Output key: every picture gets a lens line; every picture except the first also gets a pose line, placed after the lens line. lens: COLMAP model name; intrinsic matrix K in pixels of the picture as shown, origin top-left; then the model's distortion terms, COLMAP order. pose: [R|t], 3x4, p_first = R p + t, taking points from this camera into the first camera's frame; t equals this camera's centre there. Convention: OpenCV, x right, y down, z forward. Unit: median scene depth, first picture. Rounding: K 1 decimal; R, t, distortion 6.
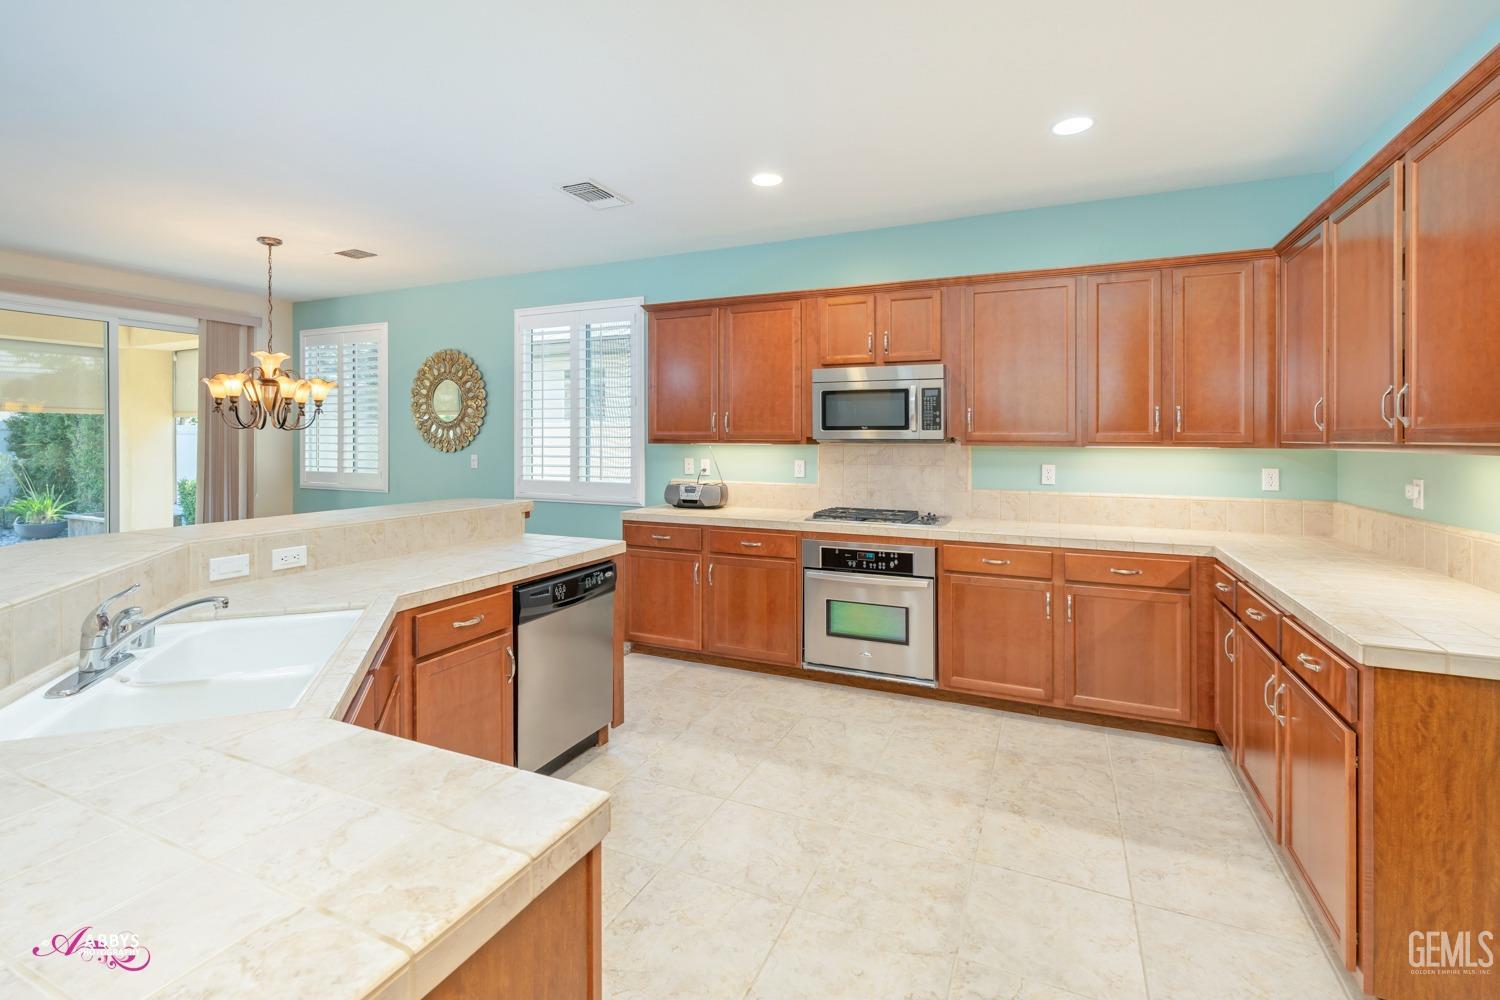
lens RADIAL K [[690.0, 0, 743.4], [0, 690.0, 448.8], [0, 0, 1]] dist [0.002078, -0.000290]
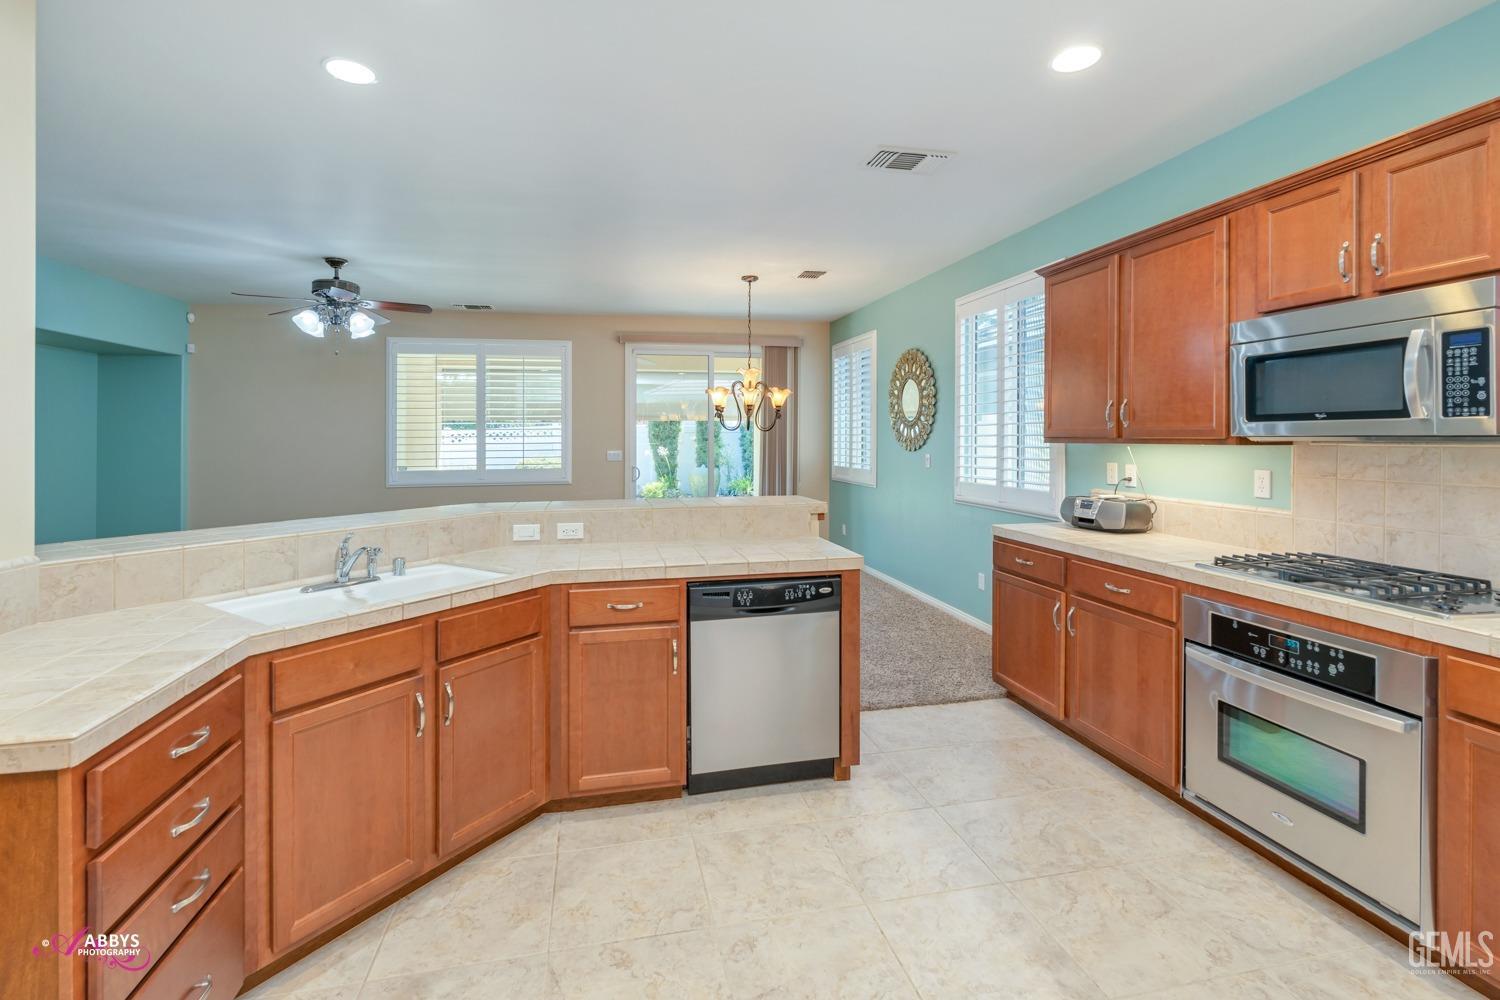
lens RADIAL K [[690.0, 0, 734.3], [0, 690.0, 447.6], [0, 0, 1]] dist [0.002078, -0.000290]
pose [[0.594428, 0.007310, -0.804116, 0.306339], [-0.006153, 0.999971, 0.004542, -0.003853], [0.804125, 0.002248, 0.594456, 0.254415]]
